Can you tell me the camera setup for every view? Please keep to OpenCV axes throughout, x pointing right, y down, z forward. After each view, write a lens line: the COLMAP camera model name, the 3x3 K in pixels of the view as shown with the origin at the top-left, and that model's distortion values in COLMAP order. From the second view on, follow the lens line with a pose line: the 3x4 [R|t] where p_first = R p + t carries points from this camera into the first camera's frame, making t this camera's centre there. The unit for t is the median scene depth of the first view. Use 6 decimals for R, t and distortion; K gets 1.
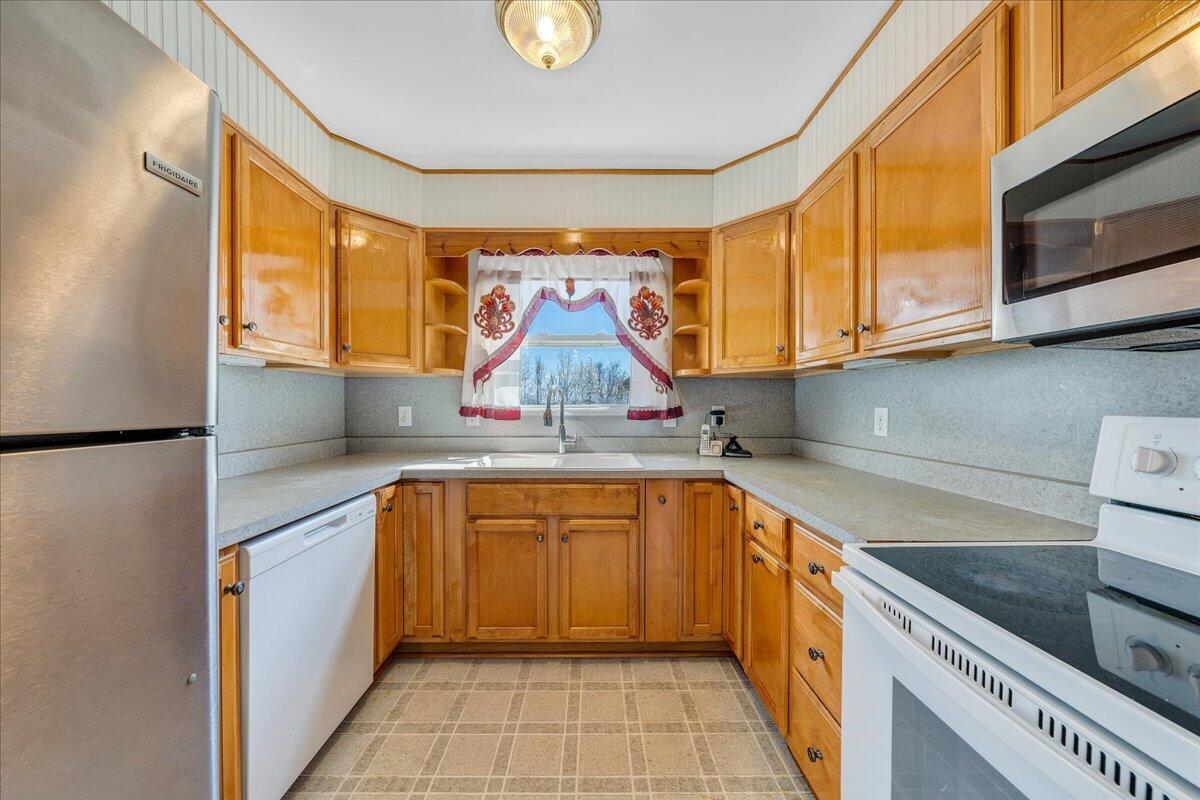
lens RADIAL K [[406.8, 0, 596.6], [0, 406.8, 403.5], [0, 0, 1]] dist [0.000341, 0.000060]
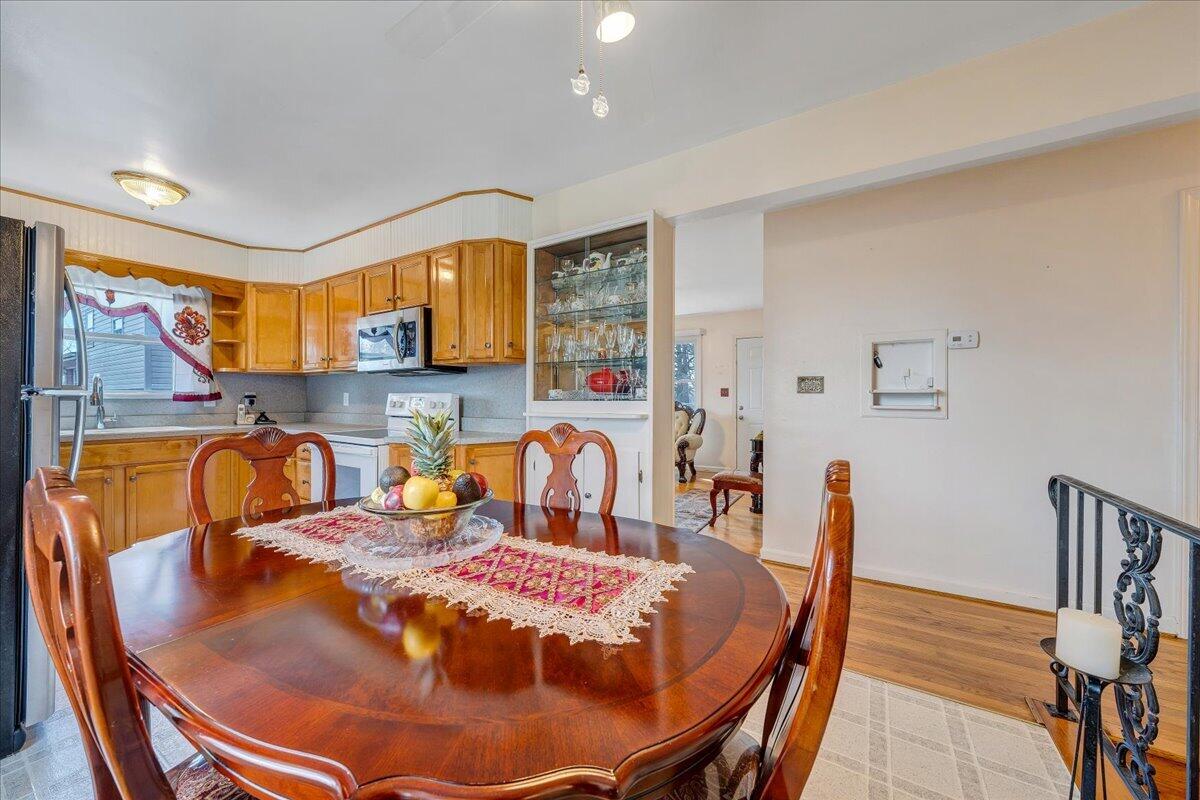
lens RADIAL K [[435.7, 0, 593.2], [0, 435.7, 402.1], [0, 0, 1]] dist [-0.001017, -0.000077]
pose [[0.542964, -0.007580, 0.839722, -0.391995], [-0.002092, 0.999944, 0.010379, 0.024153], [-0.839754, -0.007392, 0.542917, -1.006829]]
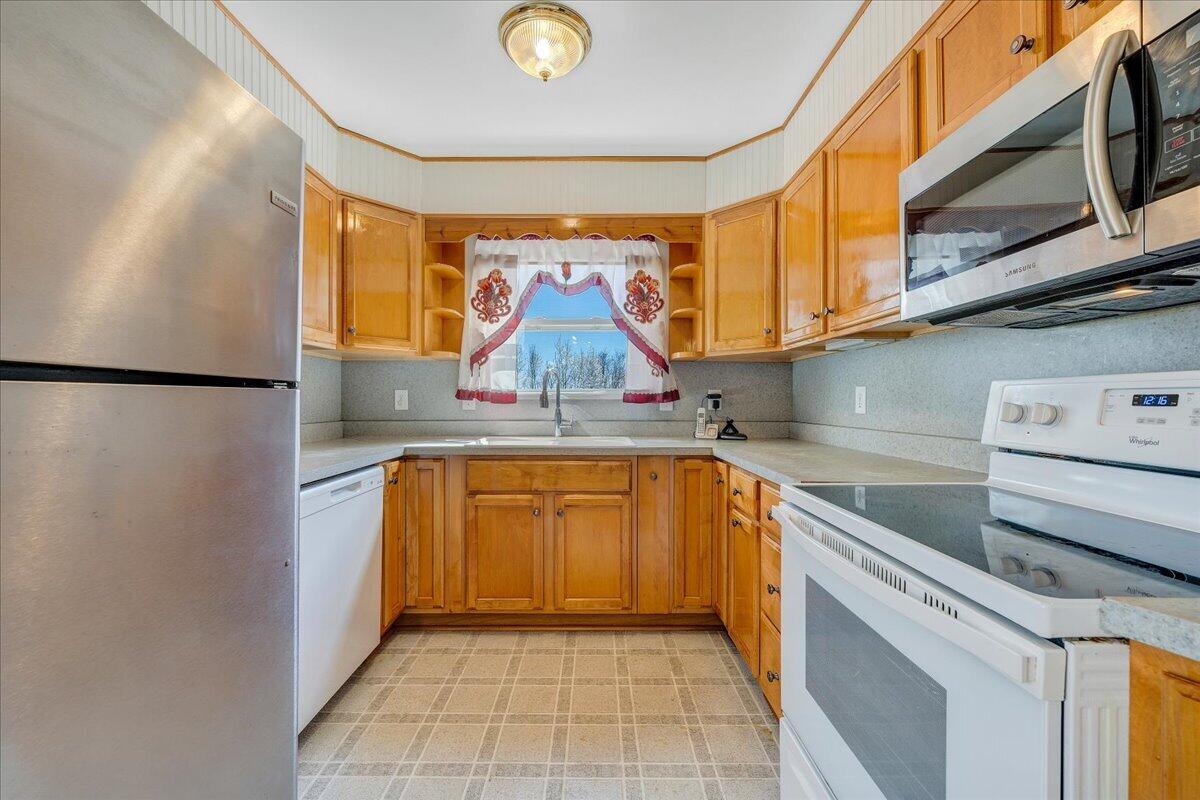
lens RADIAL K [[474.2, 0, 597.5], [0, 474.2, 397.7], [0, 0, 1]] dist [0.000073, 0.000045]
pose [[0.999975, 0.000529, -0.006981, 0.020385], [-0.000574, 0.999979, -0.006420, 0.034843], [0.006977, 0.006424, 0.999955, -0.171745]]
